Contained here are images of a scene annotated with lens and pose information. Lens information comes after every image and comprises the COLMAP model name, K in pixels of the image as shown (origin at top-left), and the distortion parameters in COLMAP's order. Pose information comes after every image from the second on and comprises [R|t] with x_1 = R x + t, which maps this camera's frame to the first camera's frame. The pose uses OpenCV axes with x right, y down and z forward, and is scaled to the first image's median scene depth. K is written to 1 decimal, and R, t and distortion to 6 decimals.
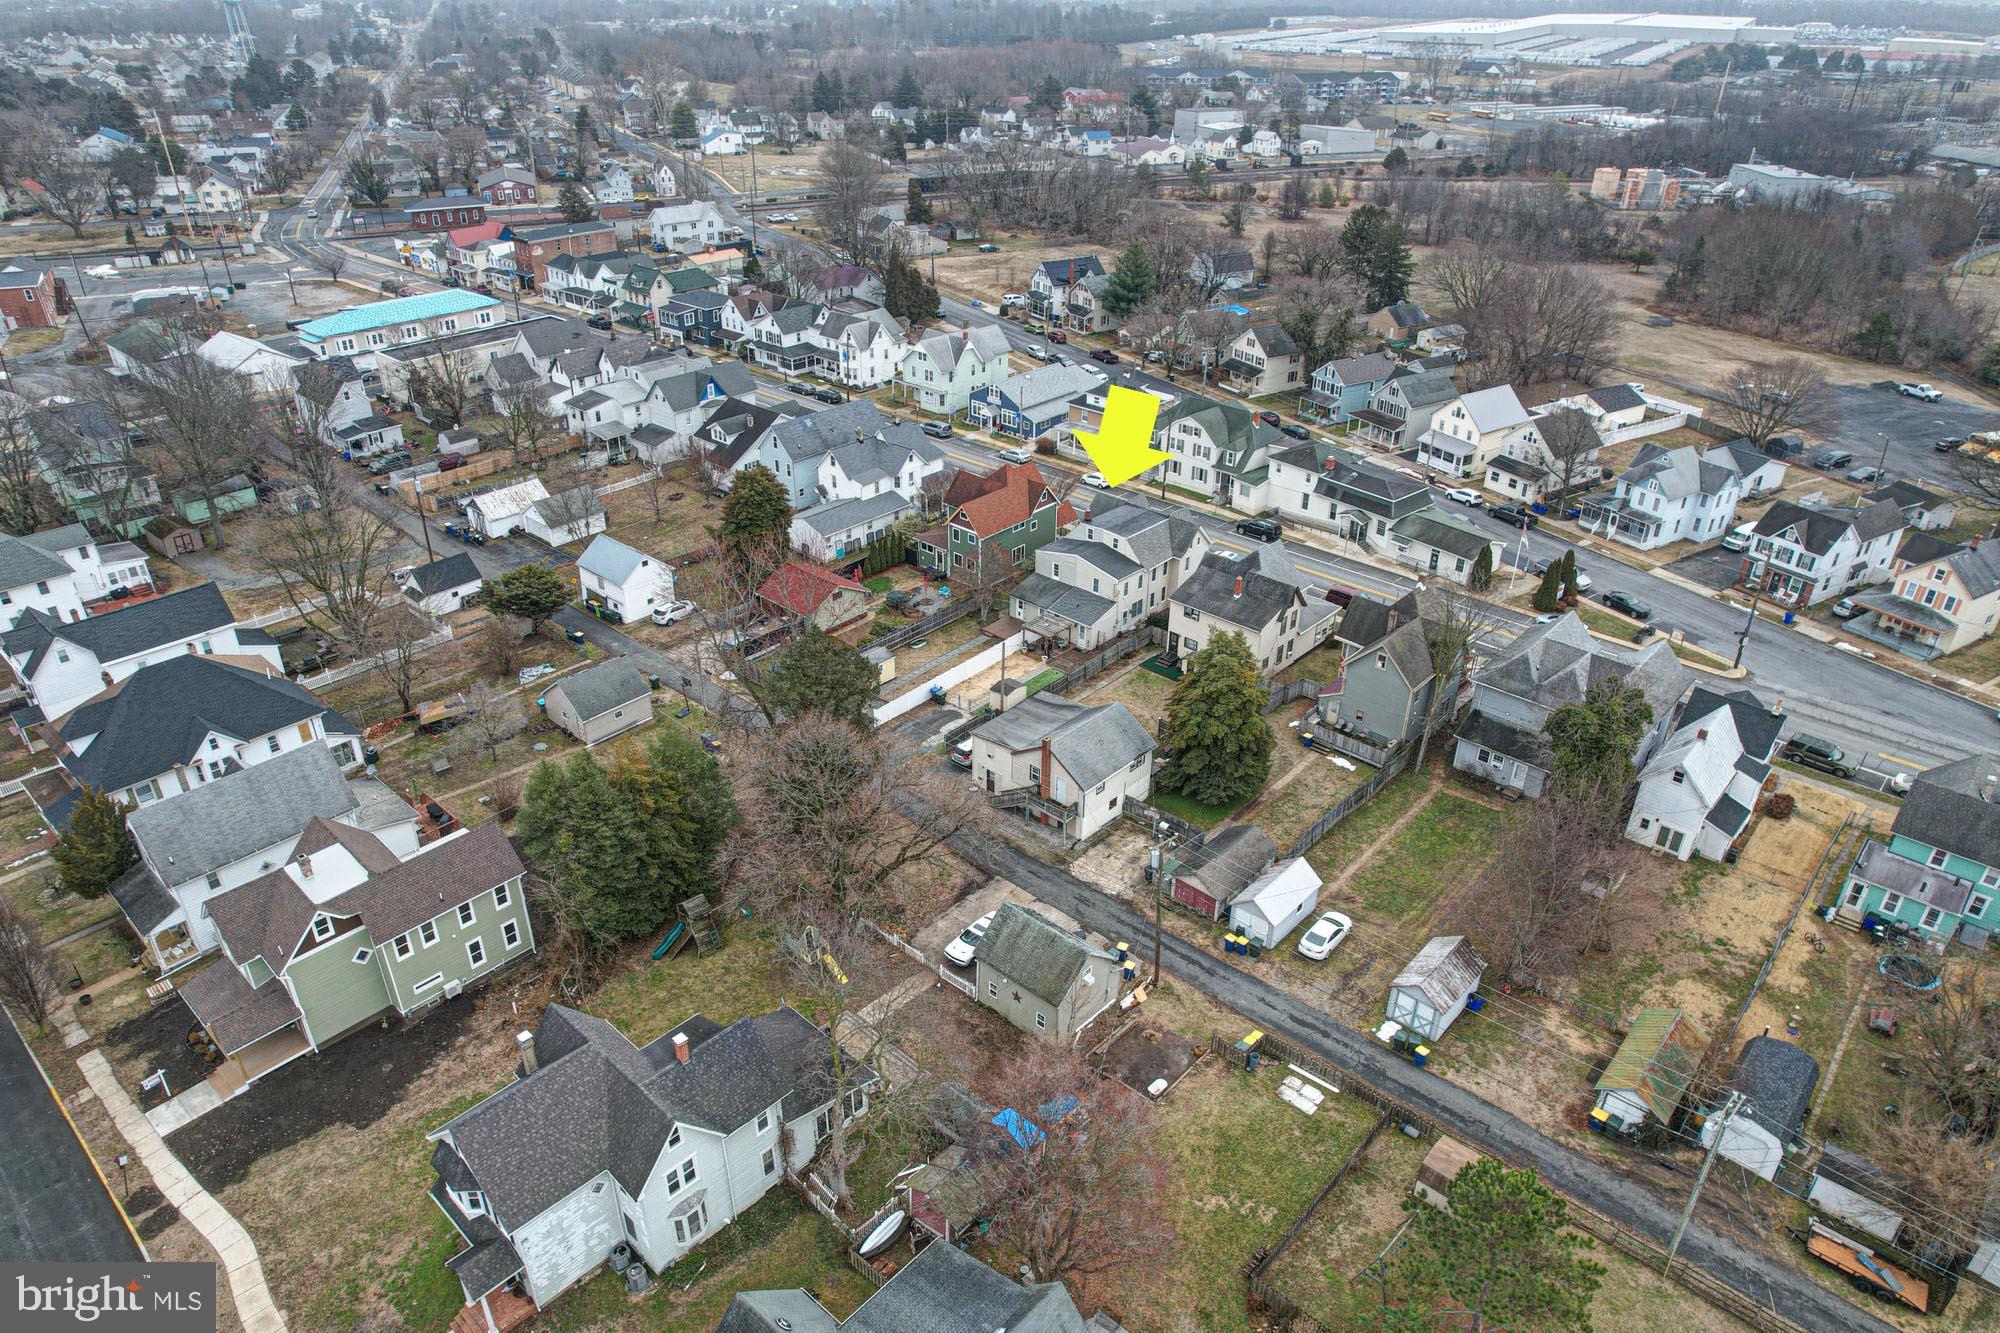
lens RADIAL K [[1292.1, 0, 989.9], [0, 1292.1, 671.7], [0, 0, 1]] dist [-0.065494, 0.053110]
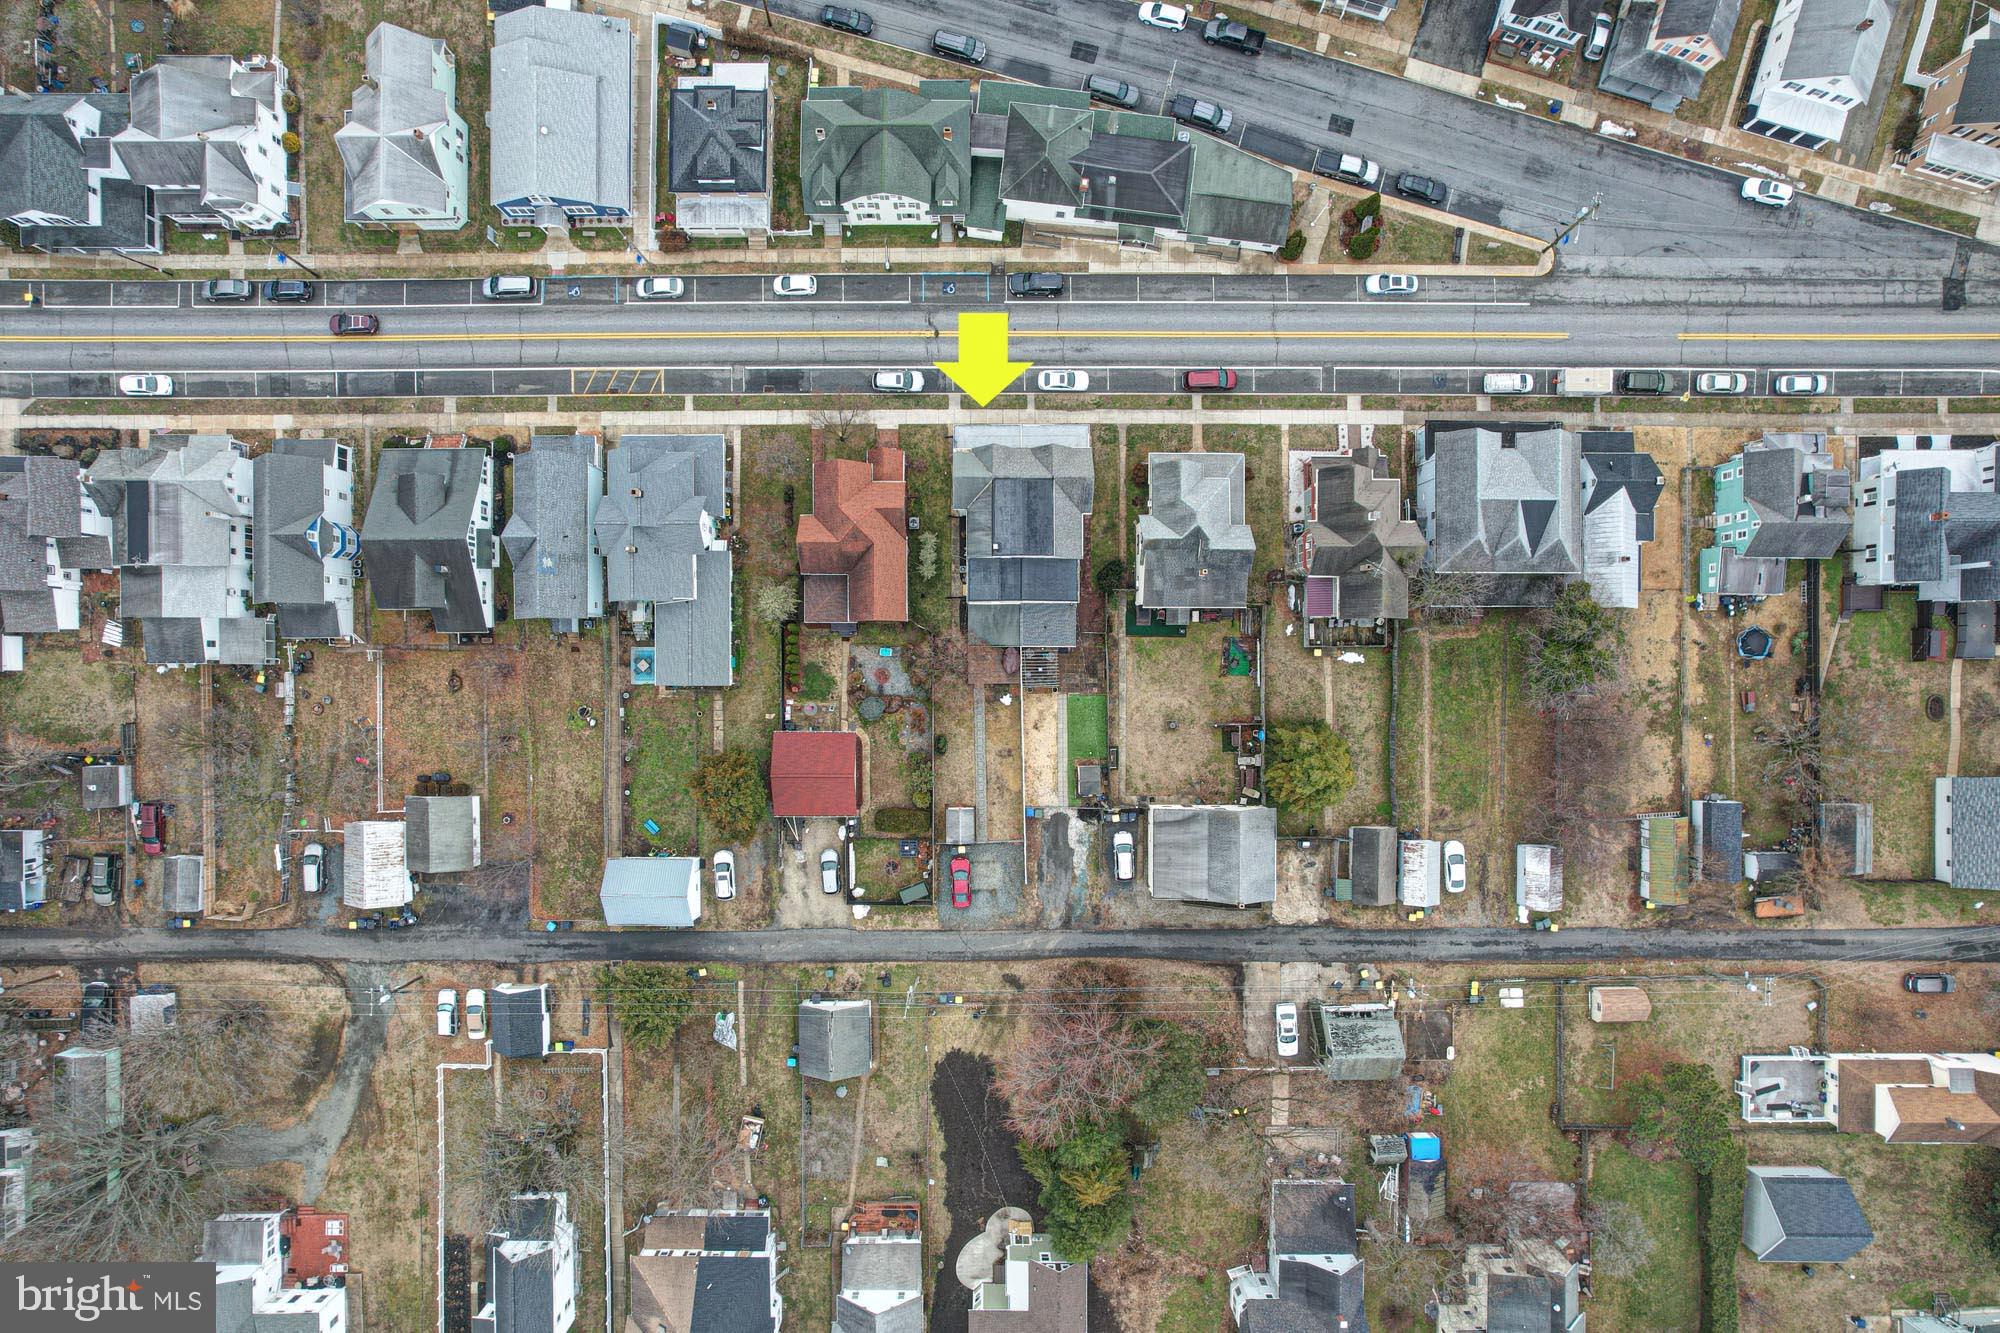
lens RADIAL K [[1283.6, 0, 992.4], [0, 1283.6, 685.3], [0, 0, 1]] dist [-0.078846, 0.073473]
pose [[0.735956, -0.676911, -0.012628, 0.017342], [0.326871, 0.338926, 0.882204, -0.806099], [-0.592894, -0.653392, 0.470697, 0.459336]]
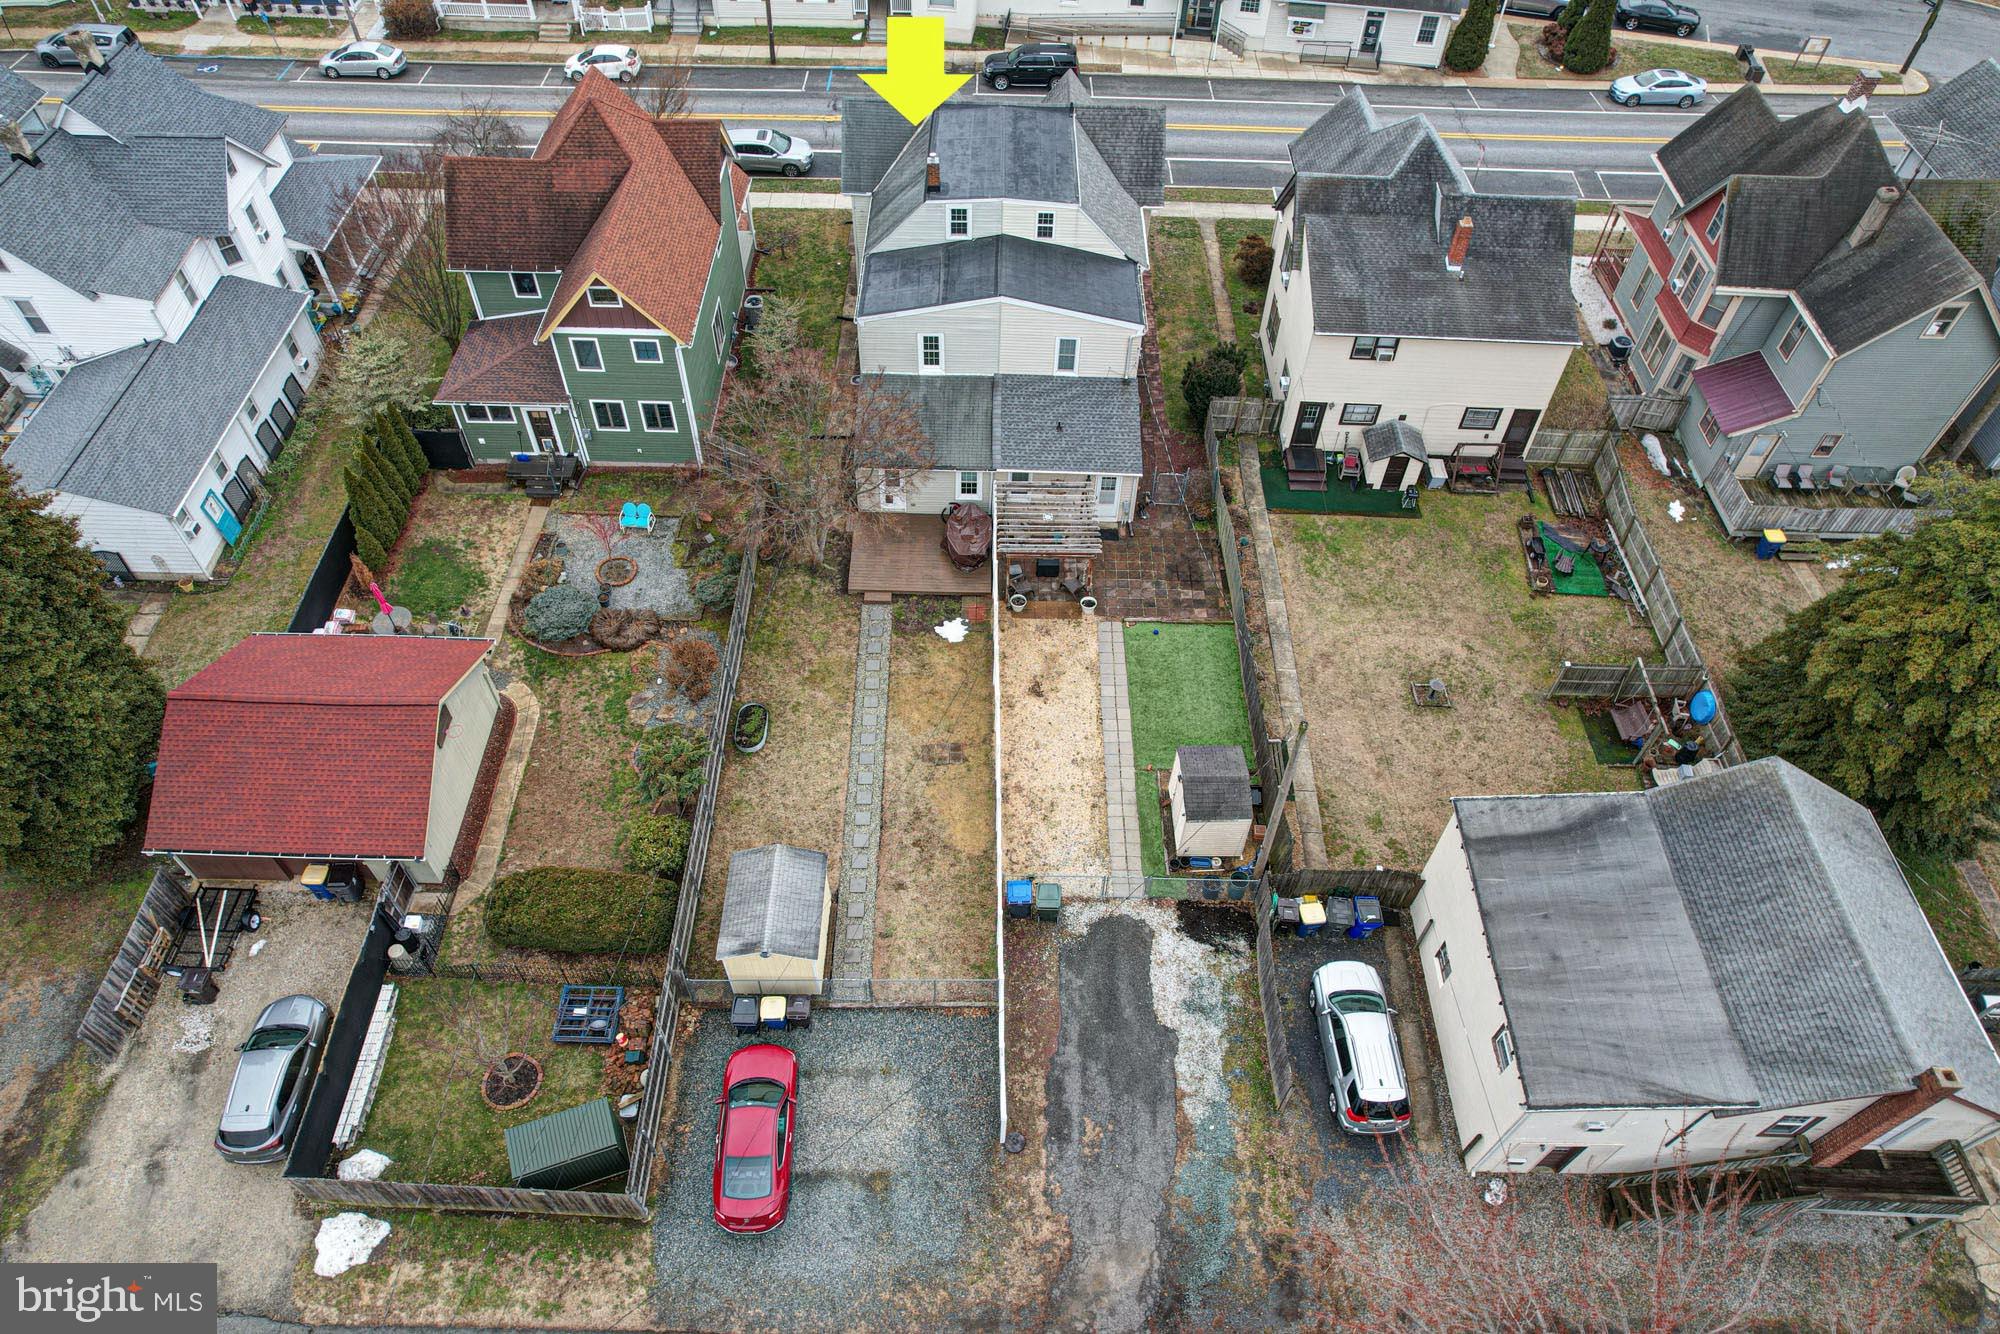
lens RADIAL K [[1283.6, 0, 992.4], [0, 1283.6, 685.8], [0, 0, 1]] dist [-0.078846, 0.073473]
pose [[0.745027, -0.512020, 0.427517, -0.127639], [0.310264, 0.833375, 0.457408, -0.144464], [-0.590484, -0.208137, 0.779748, 0.611732]]
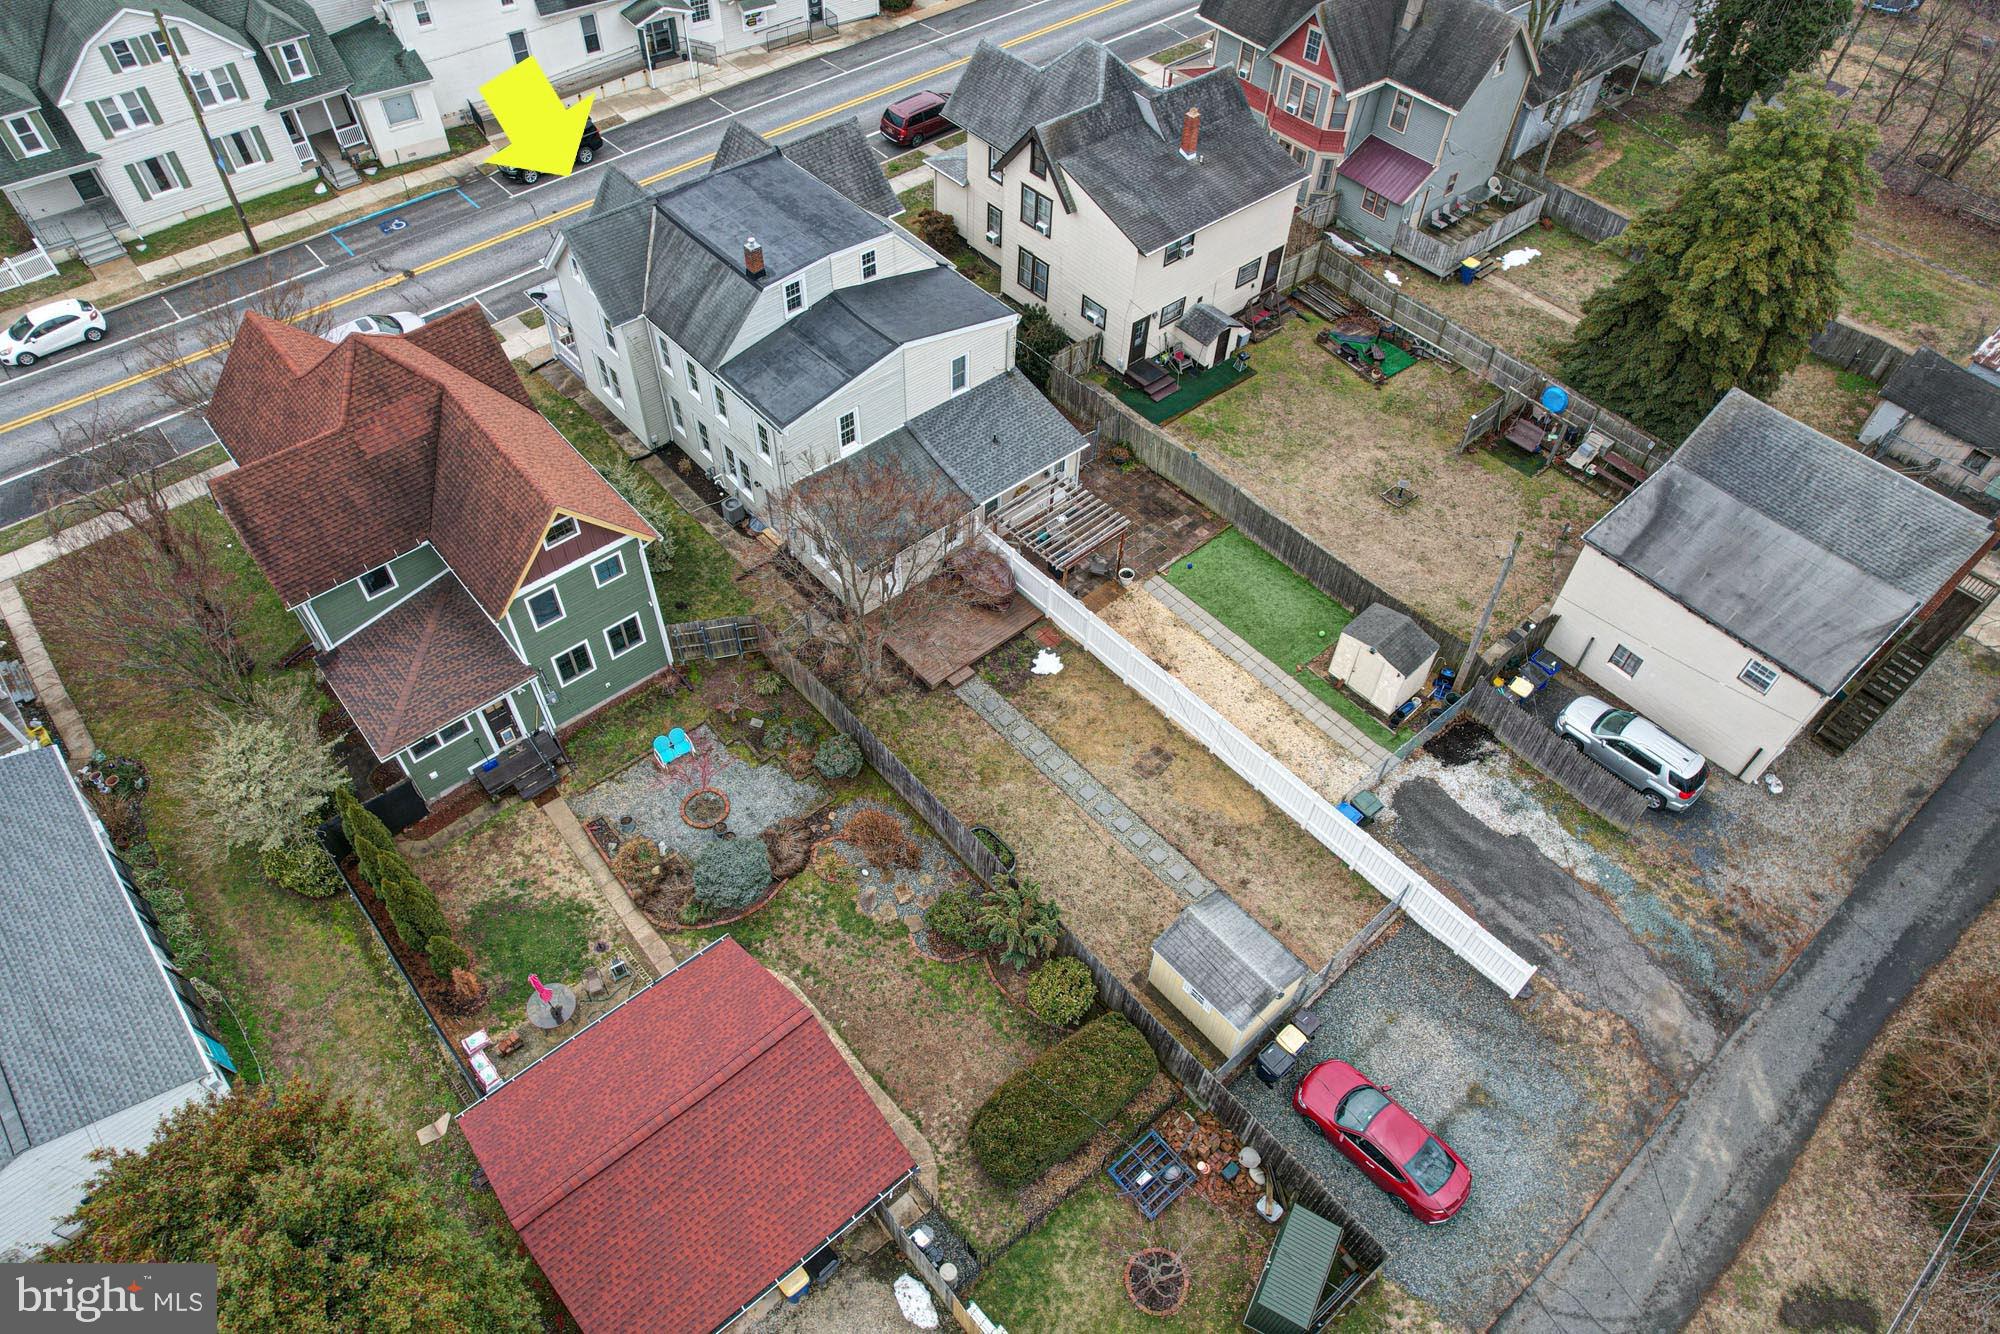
lens RADIAL K [[1283.6, 0, 992.4], [0, 1283.6, 685.8], [0, 0, 1]] dist [-0.078846, 0.073473]
pose [[0.117657, -0.772991, 0.623412, -0.192184], [0.466863, 0.597127, 0.652287, -0.219861], [-0.876468, 0.214302, 0.431137, 0.744757]]
